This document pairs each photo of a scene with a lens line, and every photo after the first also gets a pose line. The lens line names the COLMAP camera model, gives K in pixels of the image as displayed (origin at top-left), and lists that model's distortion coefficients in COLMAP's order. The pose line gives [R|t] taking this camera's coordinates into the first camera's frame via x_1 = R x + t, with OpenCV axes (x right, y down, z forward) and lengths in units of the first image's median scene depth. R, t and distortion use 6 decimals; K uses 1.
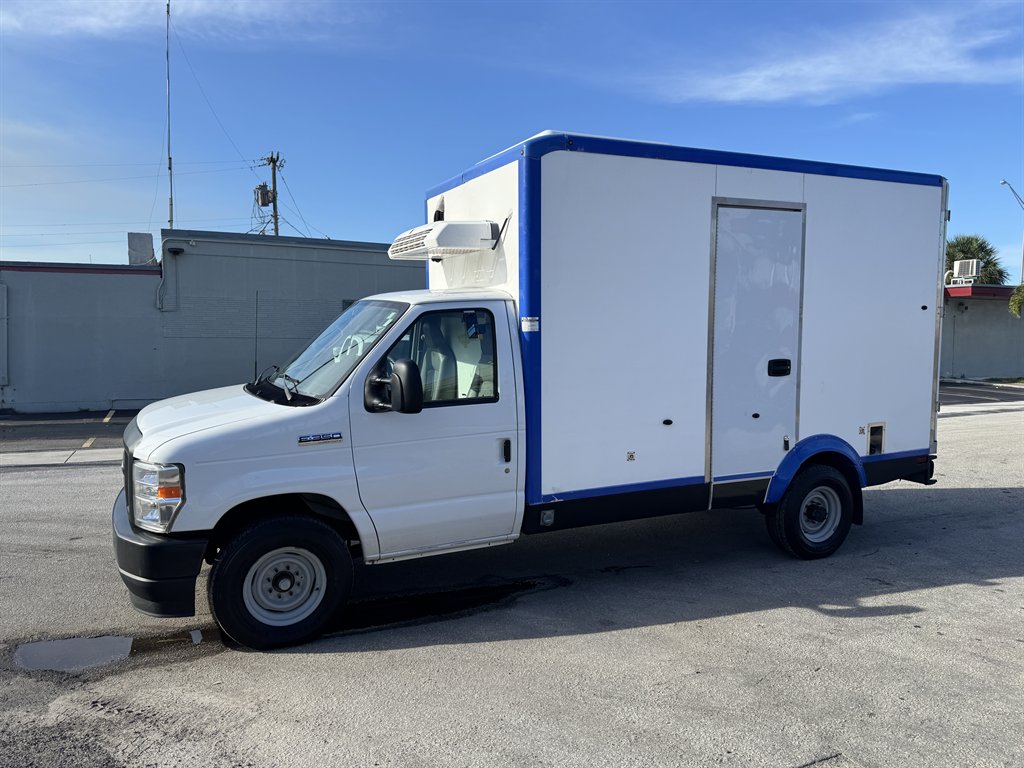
lens RADIAL K [[783.1, 0, 512.0], [0, 783.1, 384.0], [0, 0, 1]] dist [0.109768, -0.174715]
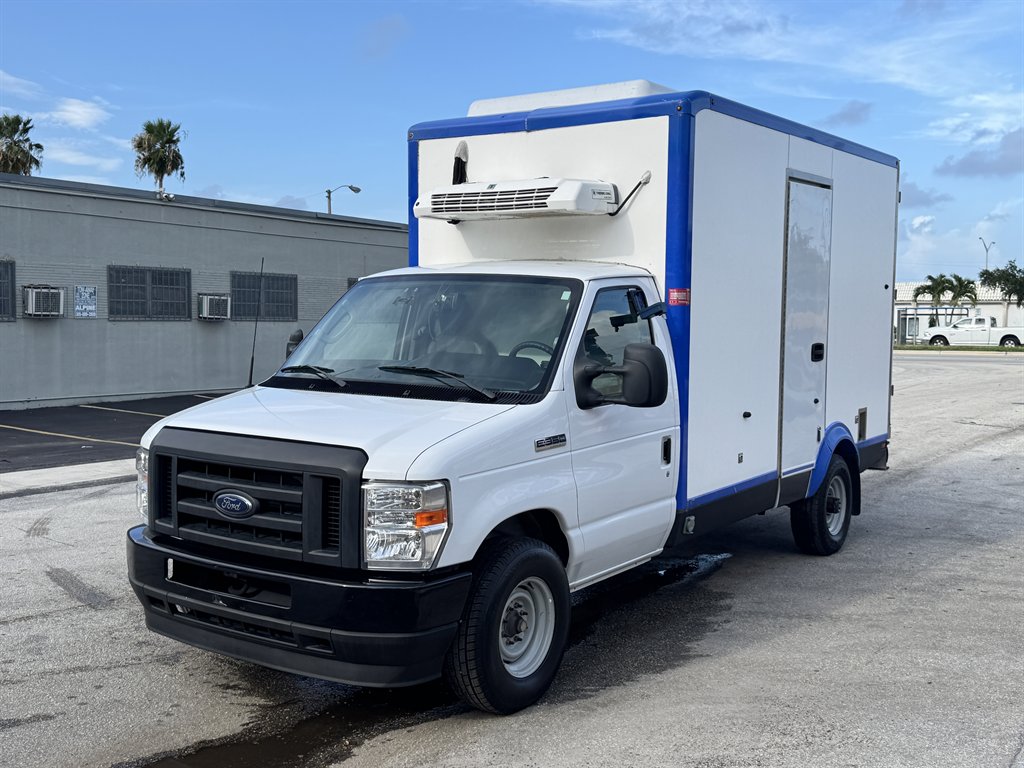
lens RADIAL K [[1182.3, 0, 533.0], [0, 1182.3, 382.9], [0, 0, 1]] dist [0.115957, -0.004559]
pose [[0.853174, -0.027688, 0.520892, -0.809794], [0.032418, 0.999474, 0.000029, 0.005827], [-0.520619, 0.016862, 0.853623, -0.041834]]
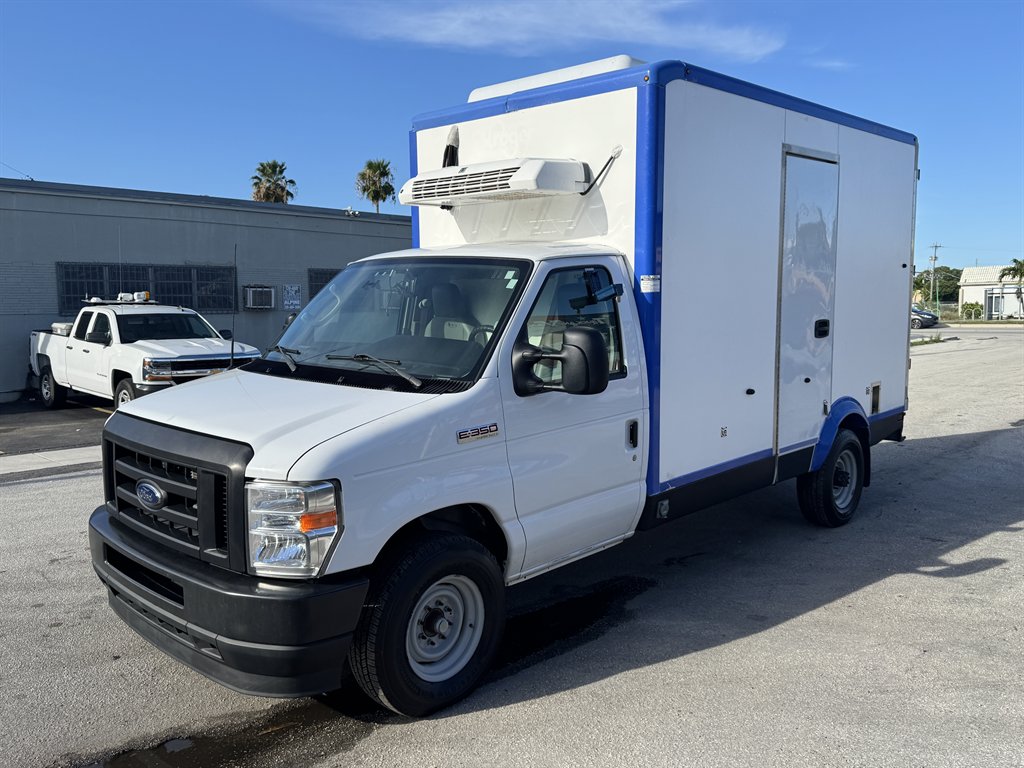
lens RADIAL K [[896.2, 0, 512.0], [0, 896.2, 384.0], [0, 0, 1]] dist [0.115661, -0.166695]
pose [[0.926189, -0.051181, 0.373569, -0.484841], [0.042690, 0.998608, 0.030975, -0.004450], [-0.374634, -0.012741, 0.927085, 0.151519]]
